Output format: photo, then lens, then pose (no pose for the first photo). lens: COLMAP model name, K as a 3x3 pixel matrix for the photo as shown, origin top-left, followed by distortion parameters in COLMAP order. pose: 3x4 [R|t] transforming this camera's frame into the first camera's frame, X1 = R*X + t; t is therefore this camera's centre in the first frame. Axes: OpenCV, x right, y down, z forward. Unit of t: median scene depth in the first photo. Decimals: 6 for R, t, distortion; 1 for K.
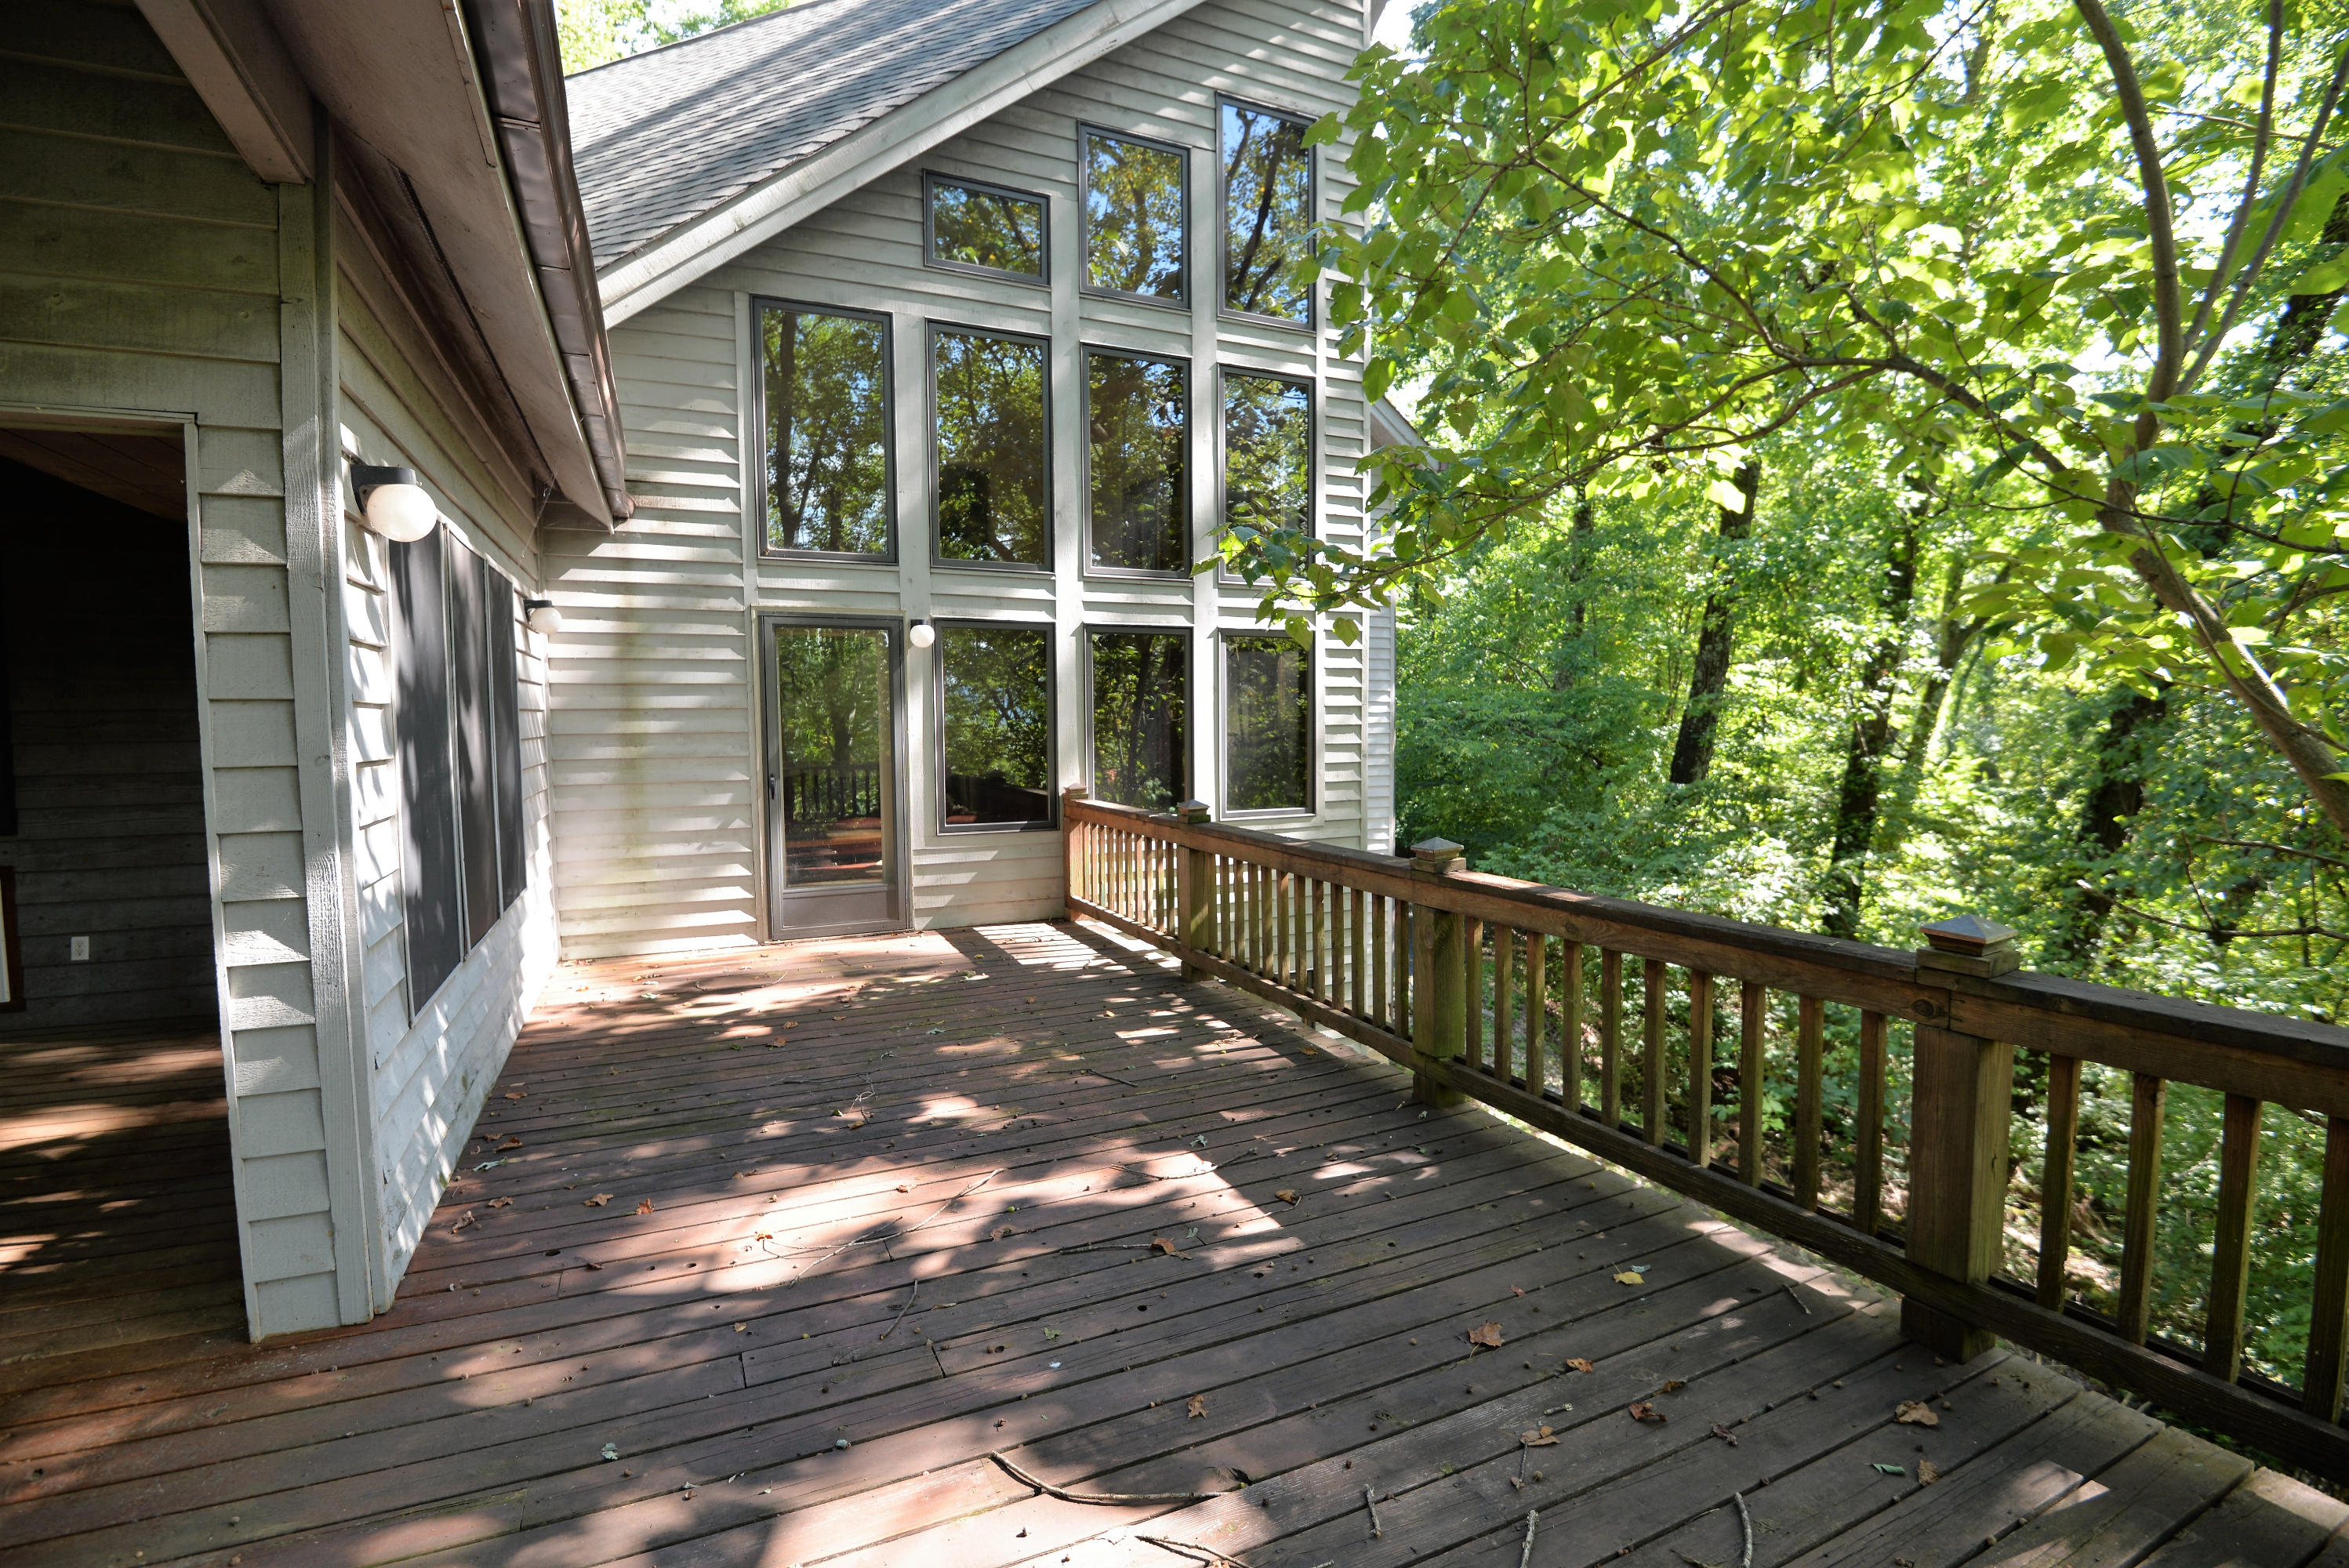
lens RADIAL K [[1069.0, 0, 1142.9], [0, 1069.0, 734.0], [0, 0, 1]] dist [-0.020432, 0.000170]
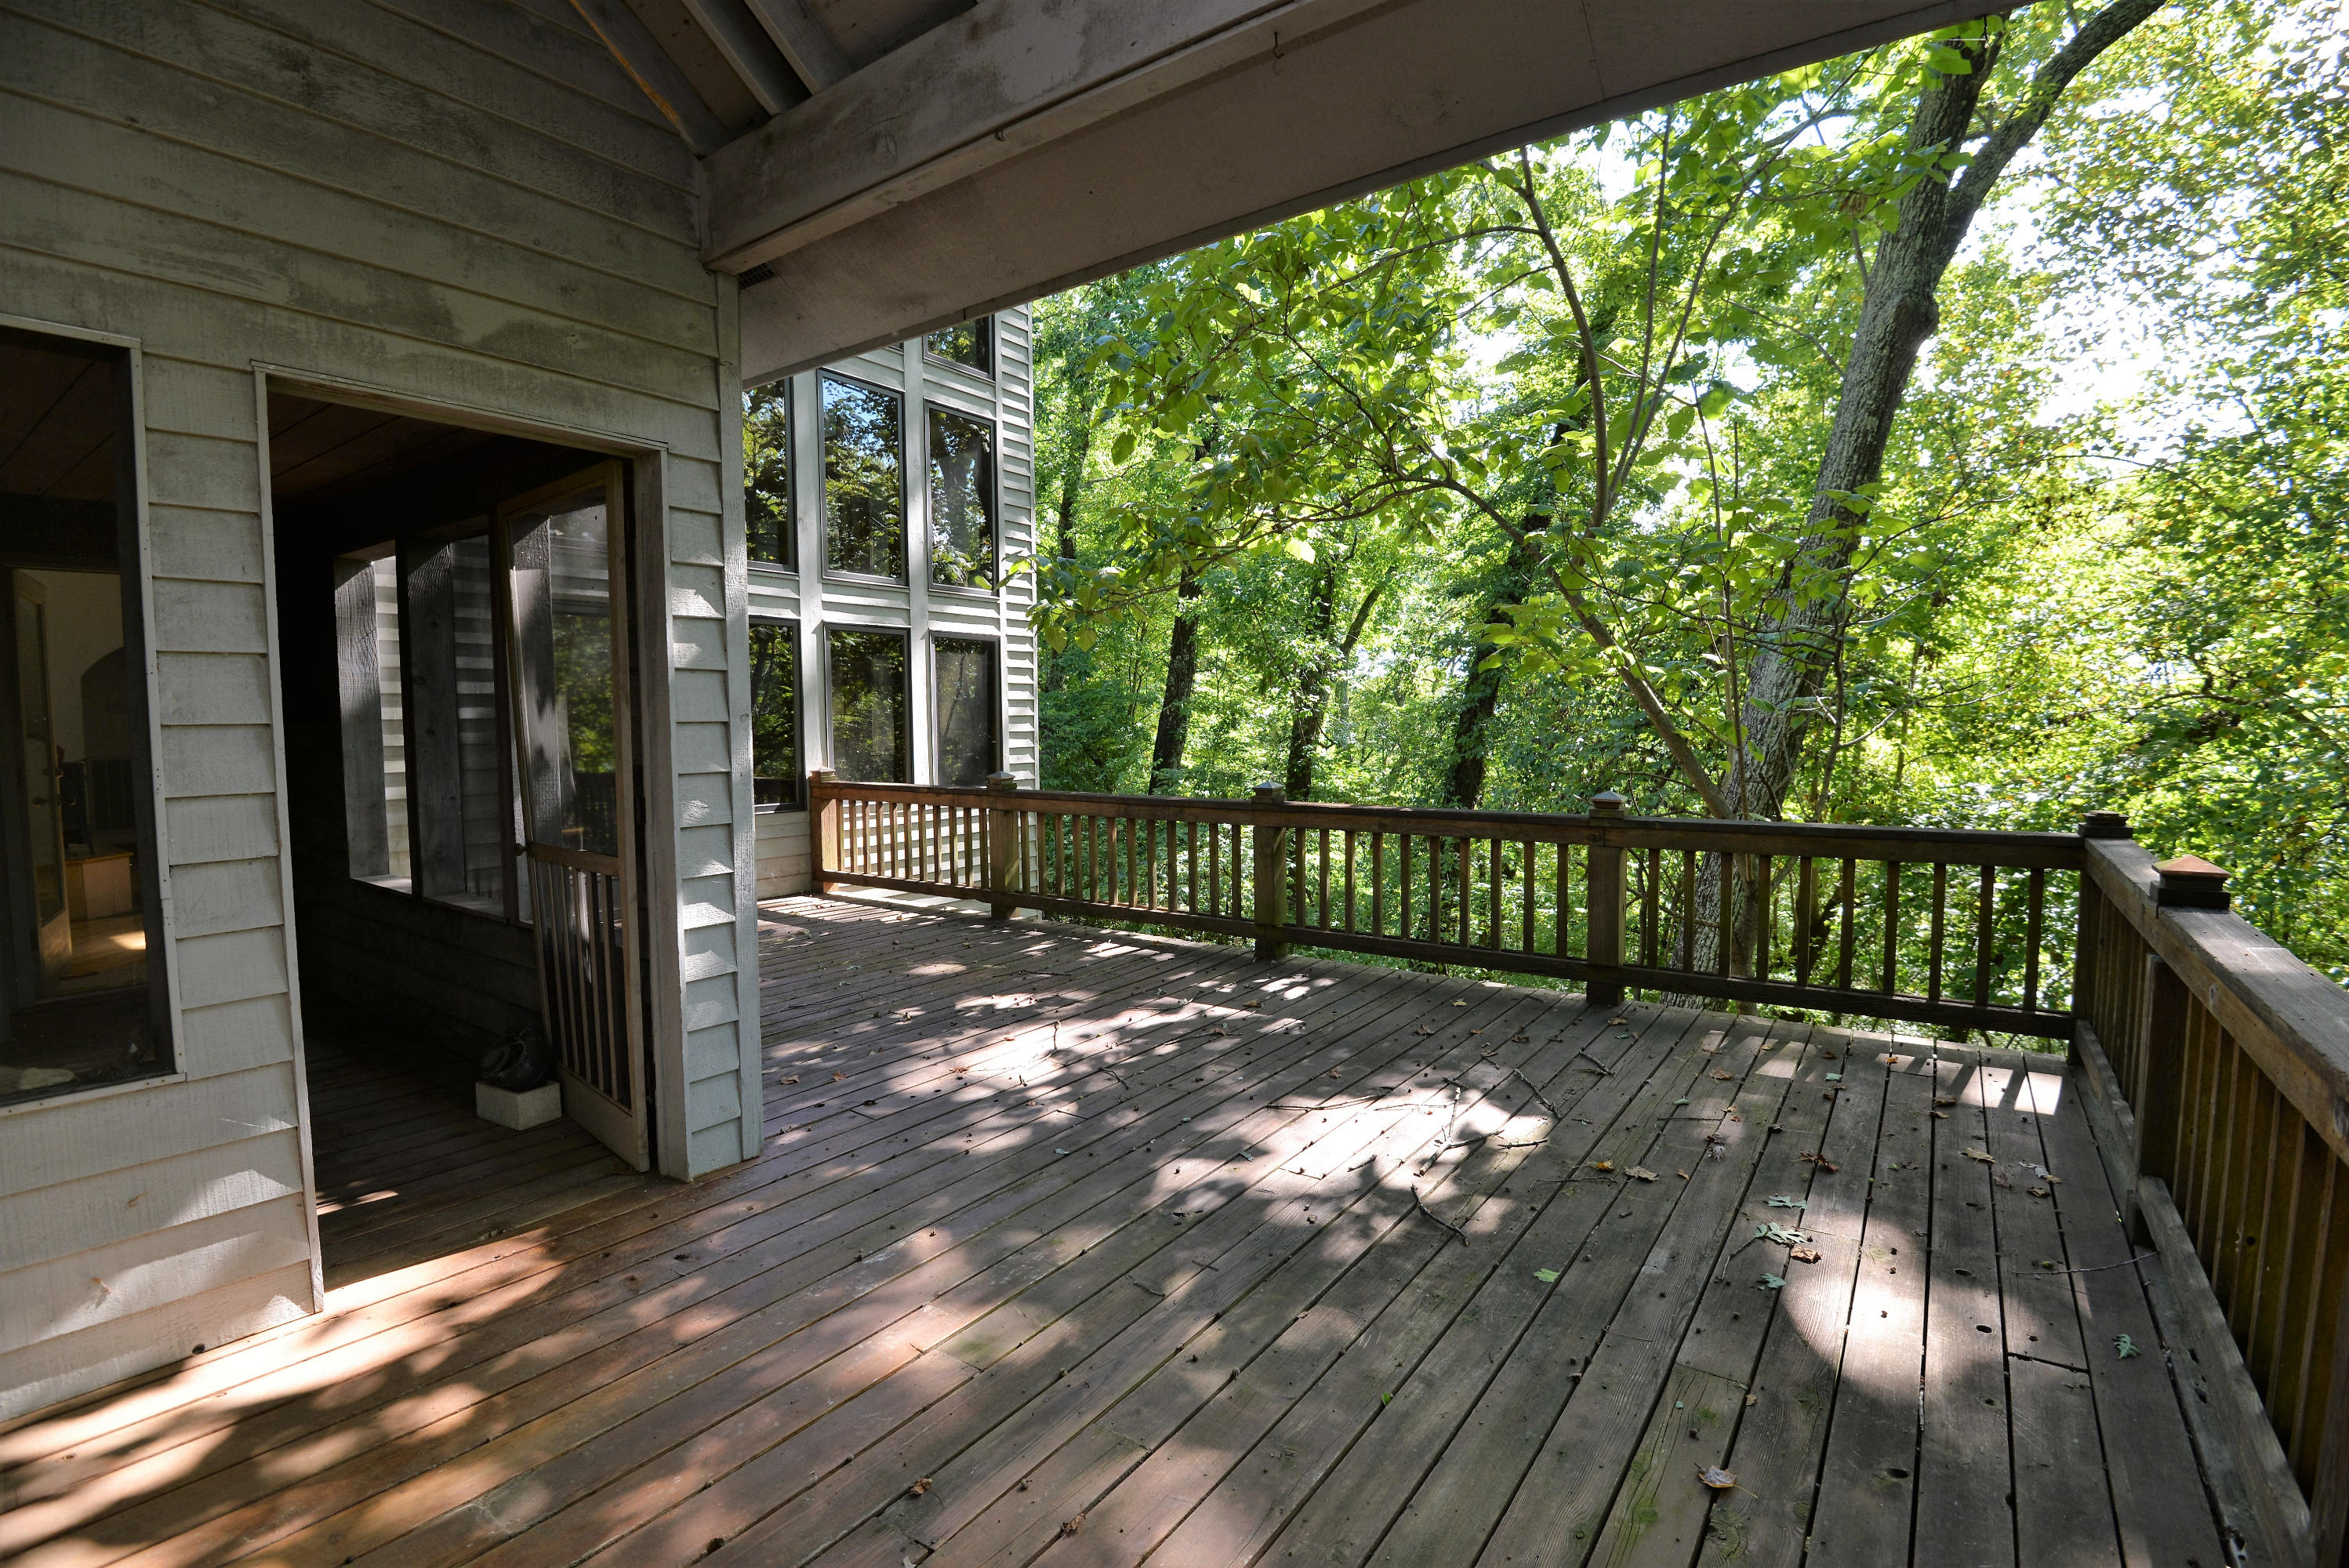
lens RADIAL K [[1069.0, 0, 1142.9], [0, 1069.0, 734.0], [0, 0, 1]] dist [-0.020432, 0.000170]
pose [[0.869773, -0.005598, 0.493420, -0.318821], [0.005627, 0.999983, 0.001426, 0.012299], [-0.493419, 0.001536, 0.869790, -0.118119]]
